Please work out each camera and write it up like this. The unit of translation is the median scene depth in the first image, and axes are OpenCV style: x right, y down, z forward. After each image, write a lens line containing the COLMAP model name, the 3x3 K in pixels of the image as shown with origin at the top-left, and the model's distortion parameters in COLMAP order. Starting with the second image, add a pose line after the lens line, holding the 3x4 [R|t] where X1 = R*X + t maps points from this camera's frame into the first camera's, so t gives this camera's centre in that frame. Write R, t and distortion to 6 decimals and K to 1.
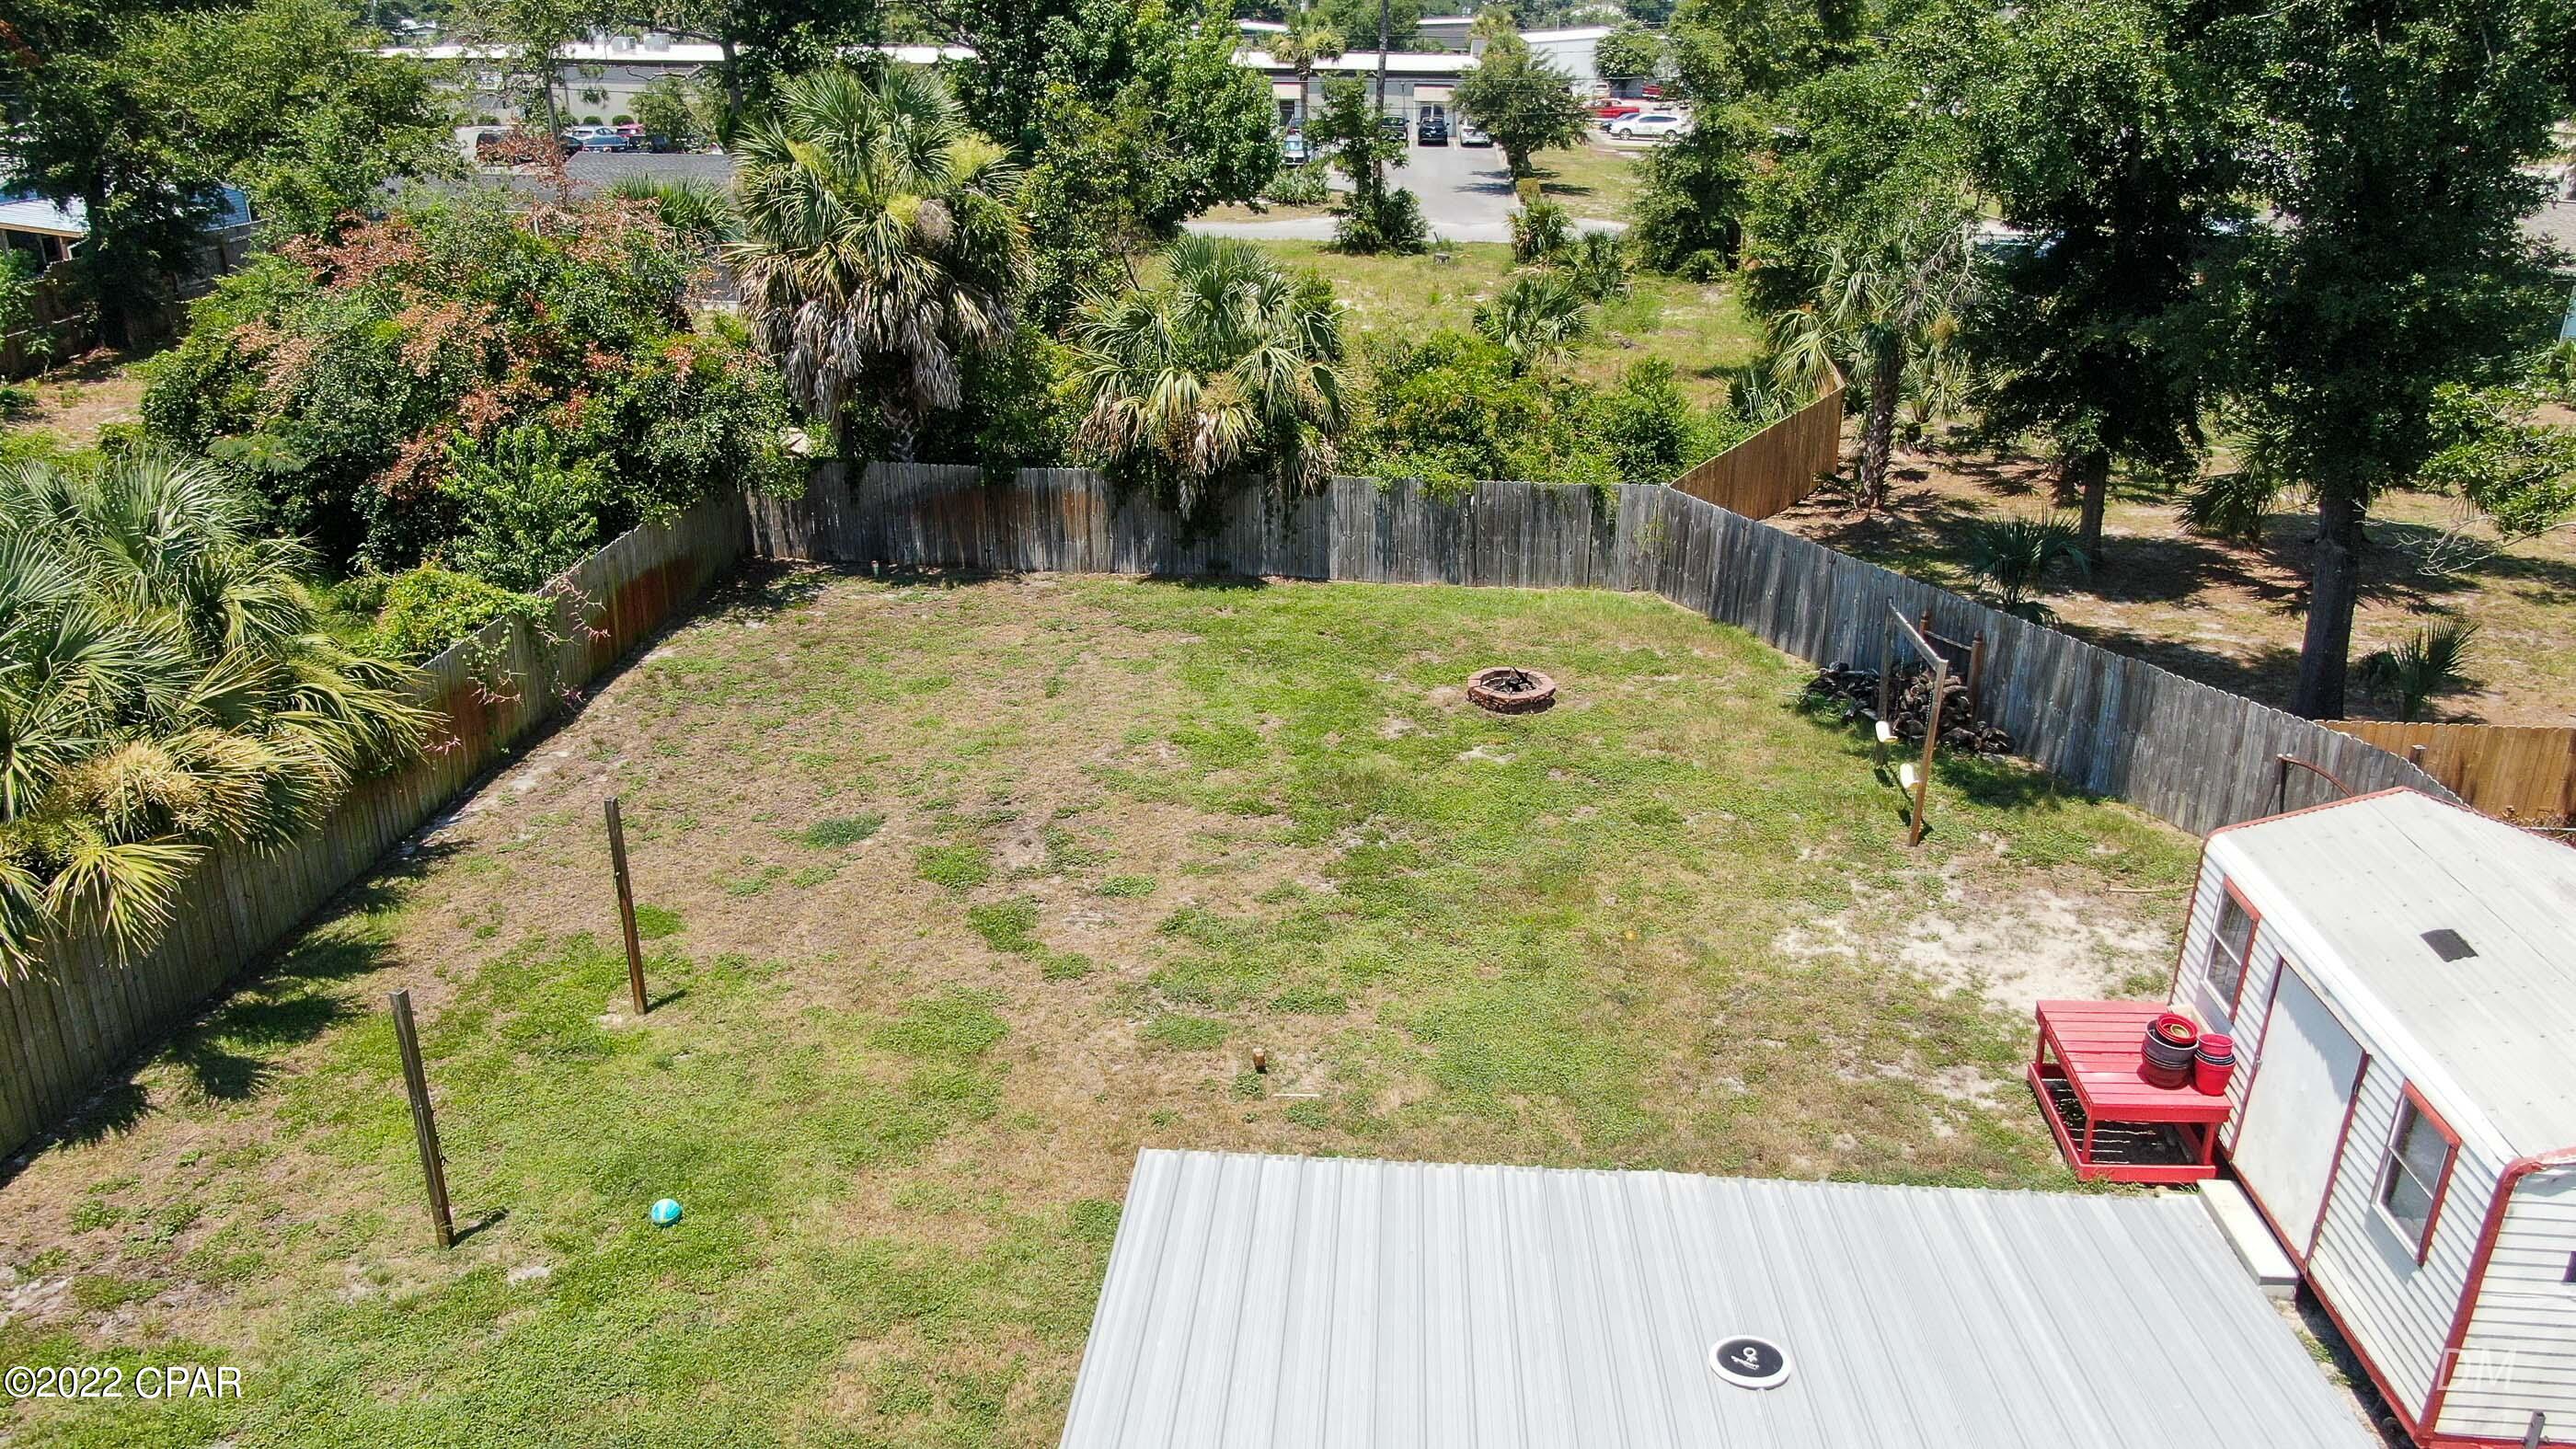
lens RADIAL K [[1845.9, 0, 1287.8], [0, 1845.9, 730.3], [0, 0, 1]] dist [-0.014225, 0.001715]
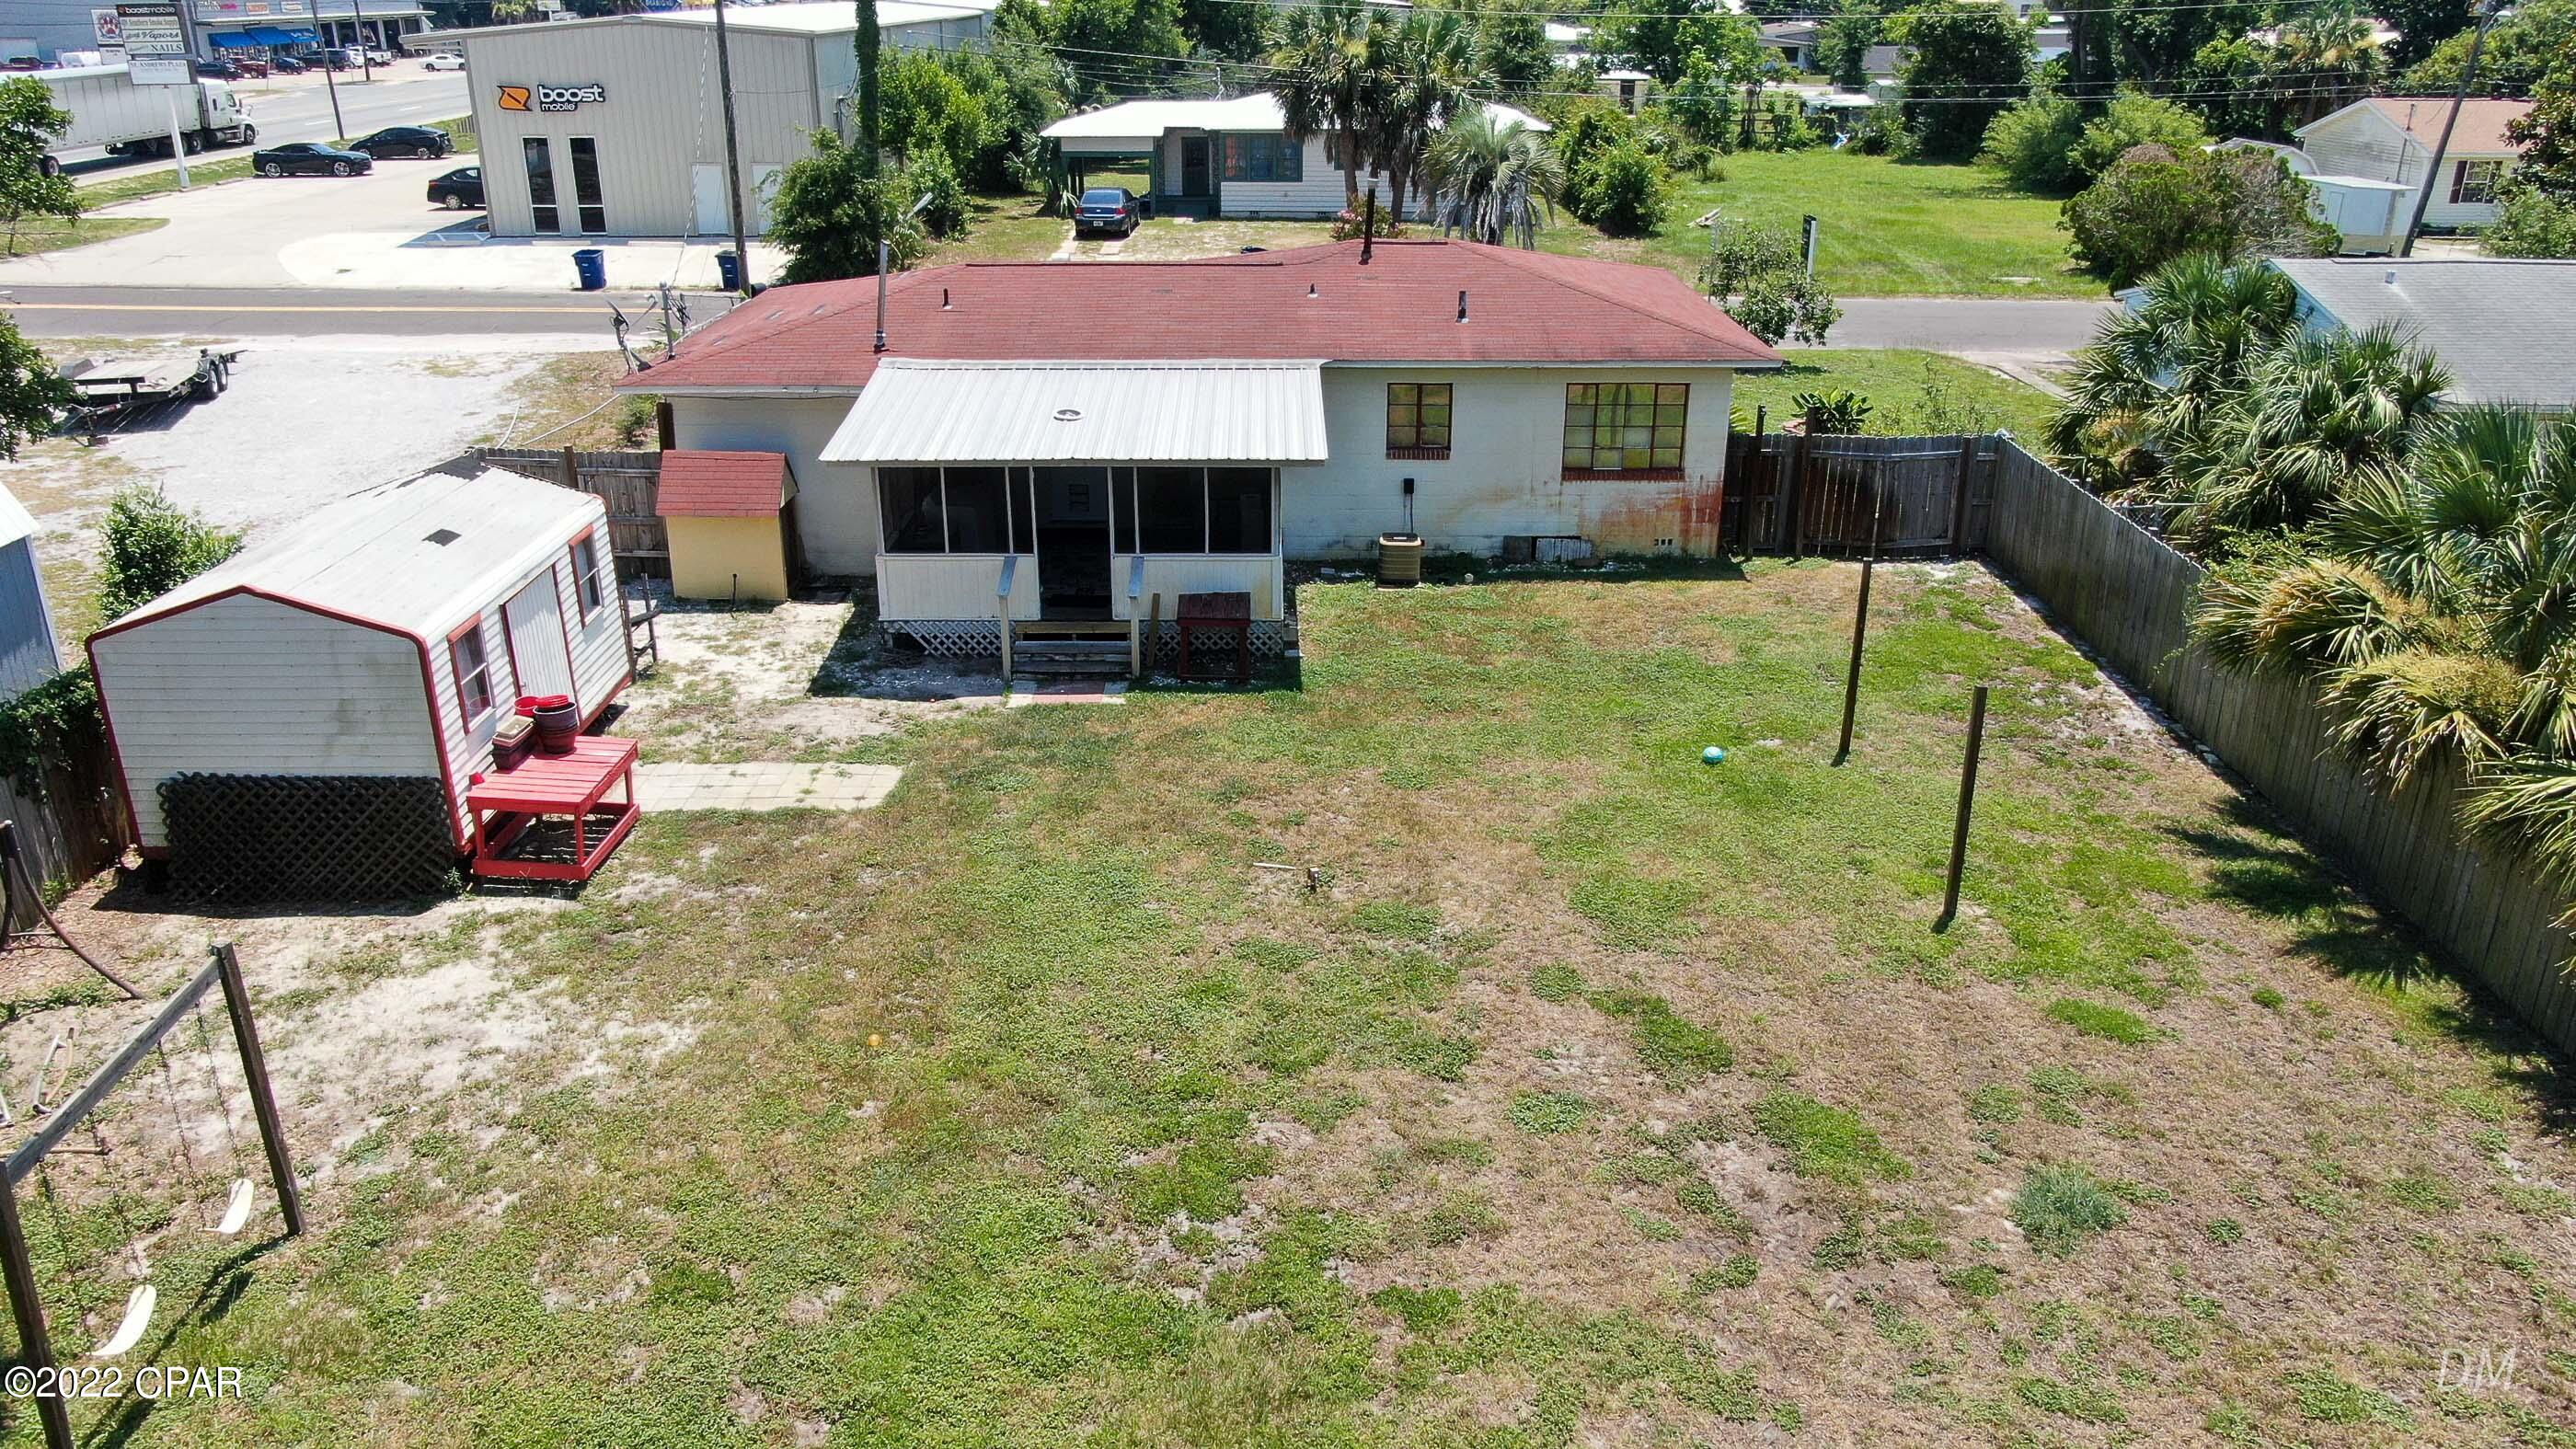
lens RADIAL K [[1845.9, 0, 1286.8], [0, 1845.9, 726.0], [0, 0, 1]] dist [-0.014225, 0.001715]
pose [[-0.997247, 0.013707, -0.072879, 0.064754], [-0.040282, 0.725012, 0.687557, -0.523034], [0.062262, 0.688599, -0.722464, 1.459550]]
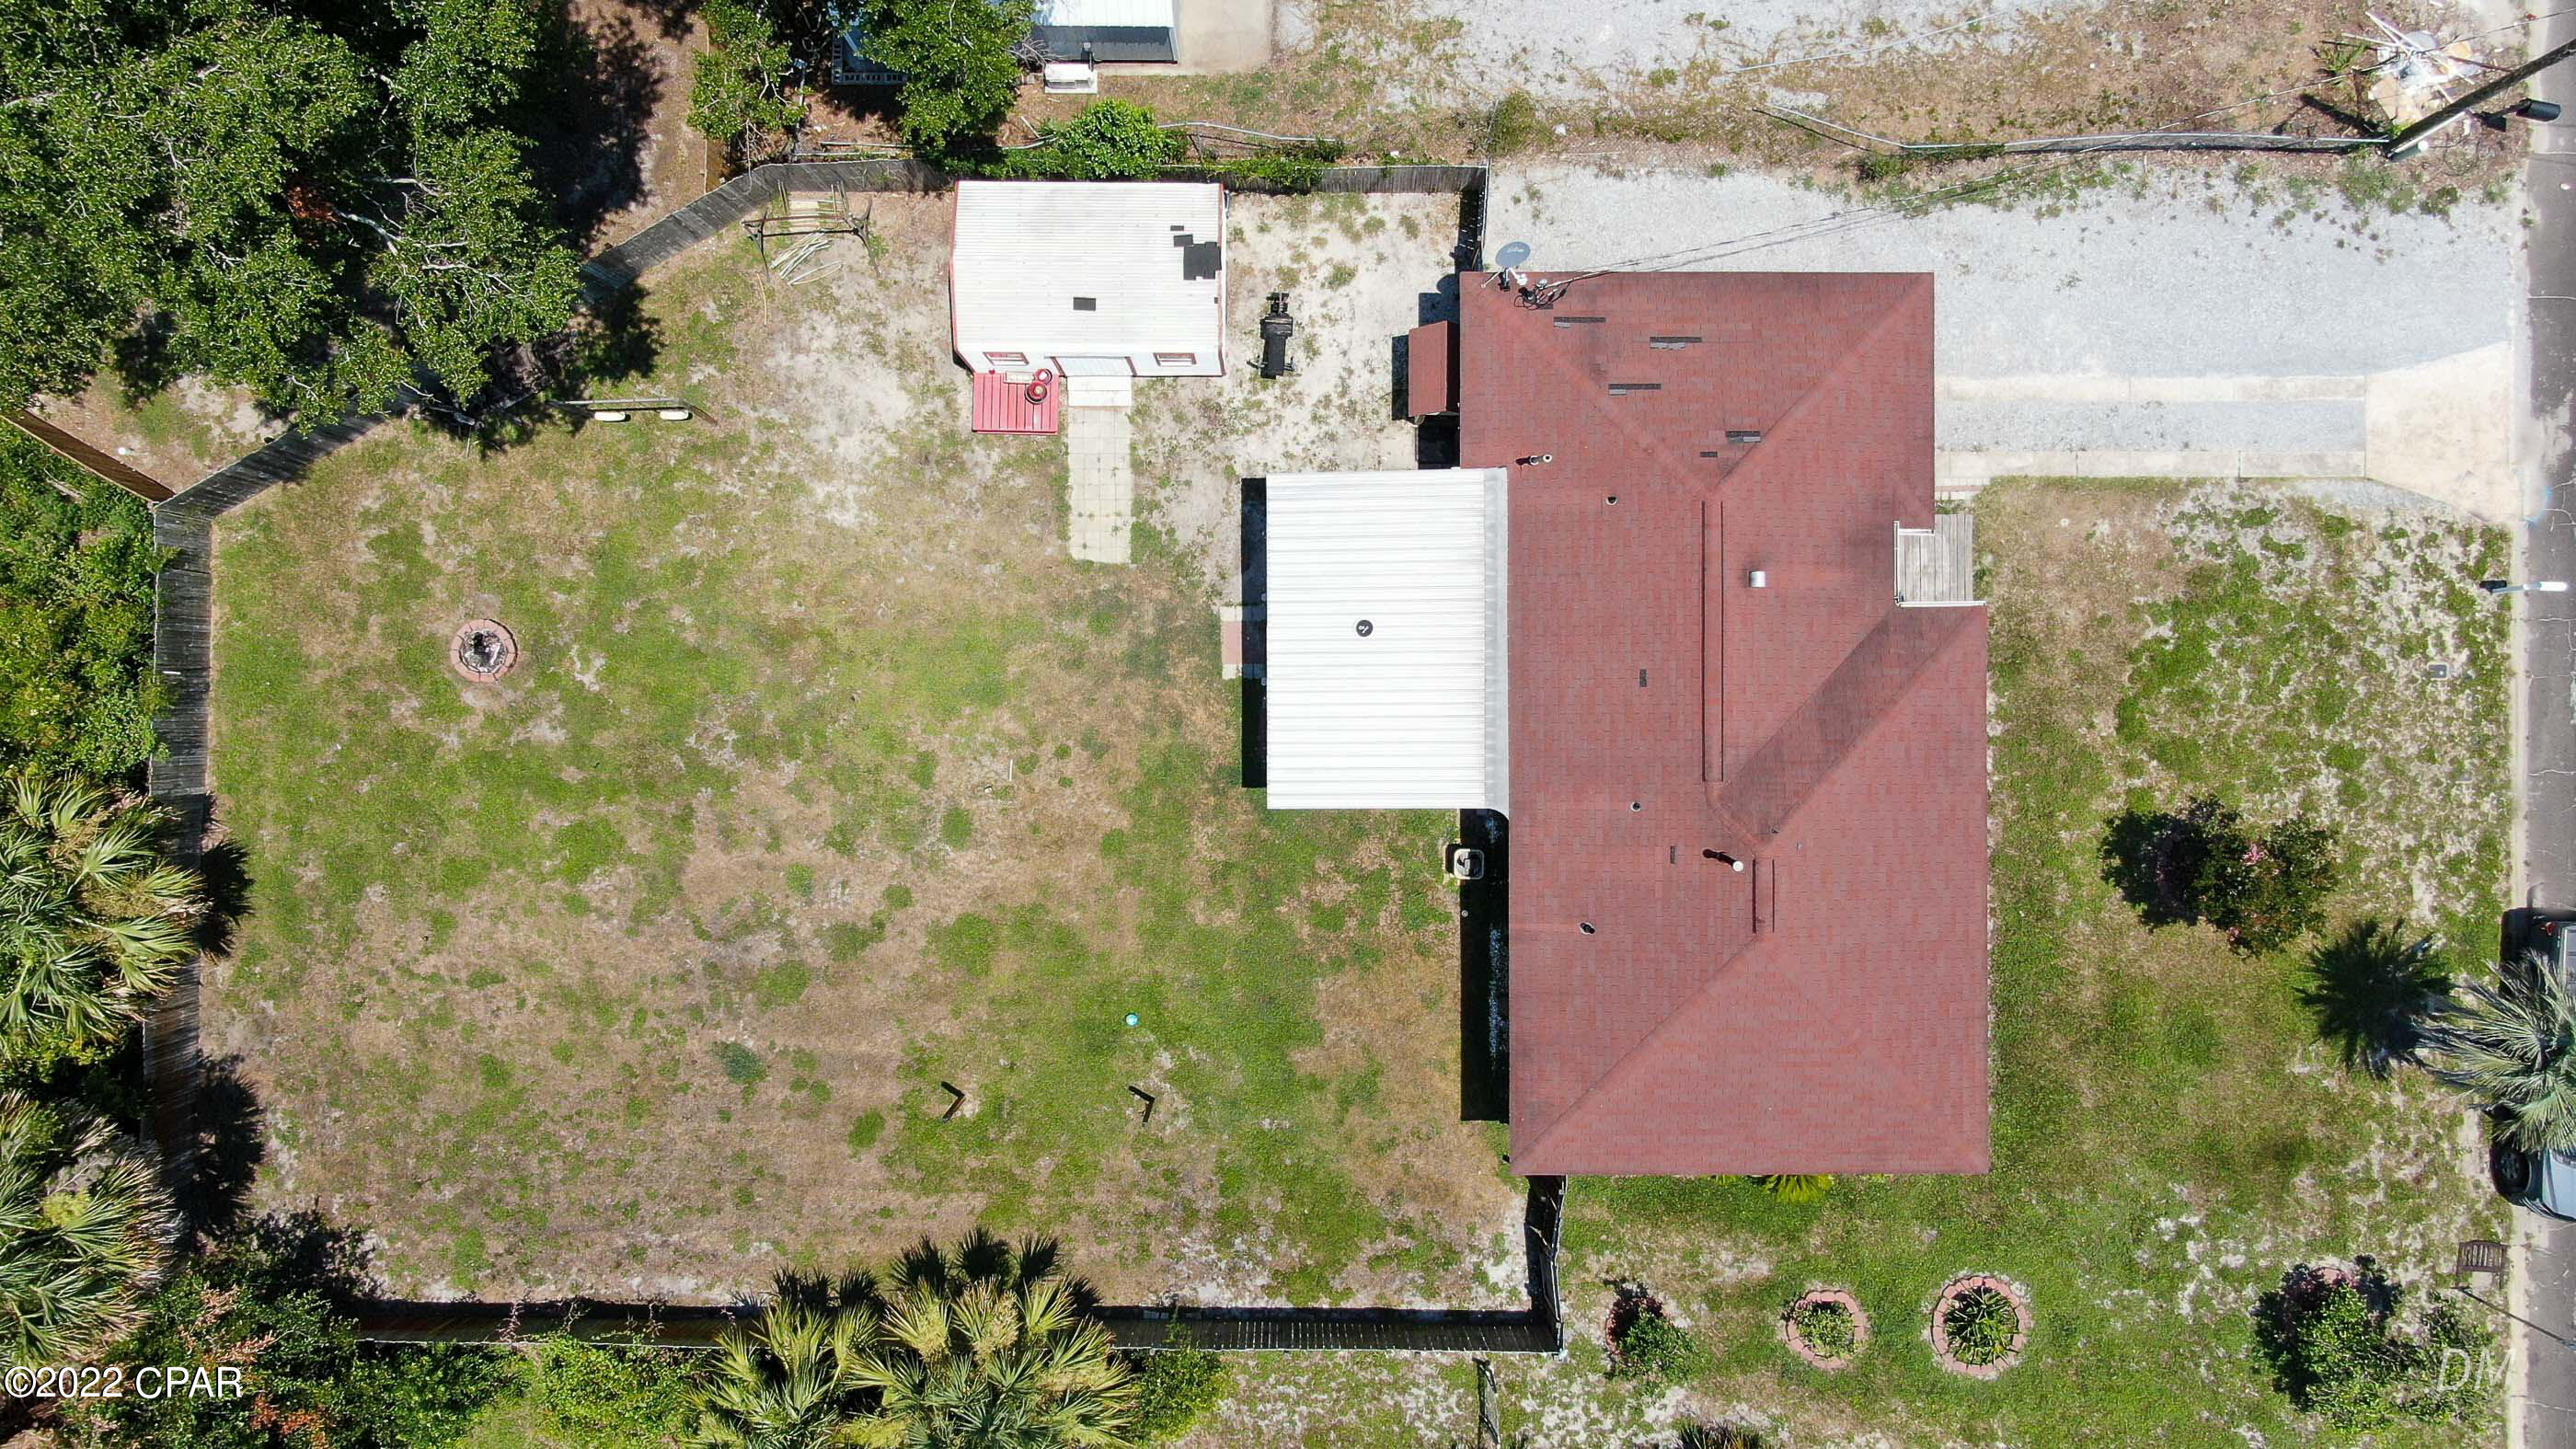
lens RADIAL K [[1845.9, 0, 1288.4], [0, 1845.9, 726.7], [0, 0, 1]] dist [-0.014225, 0.001715]
pose [[-0.066805, -0.997745, -0.006505, 0.041570], [0.365040, -0.030508, 0.930492, -1.439506], [-0.928592, 0.059787, 0.366255, -0.092837]]
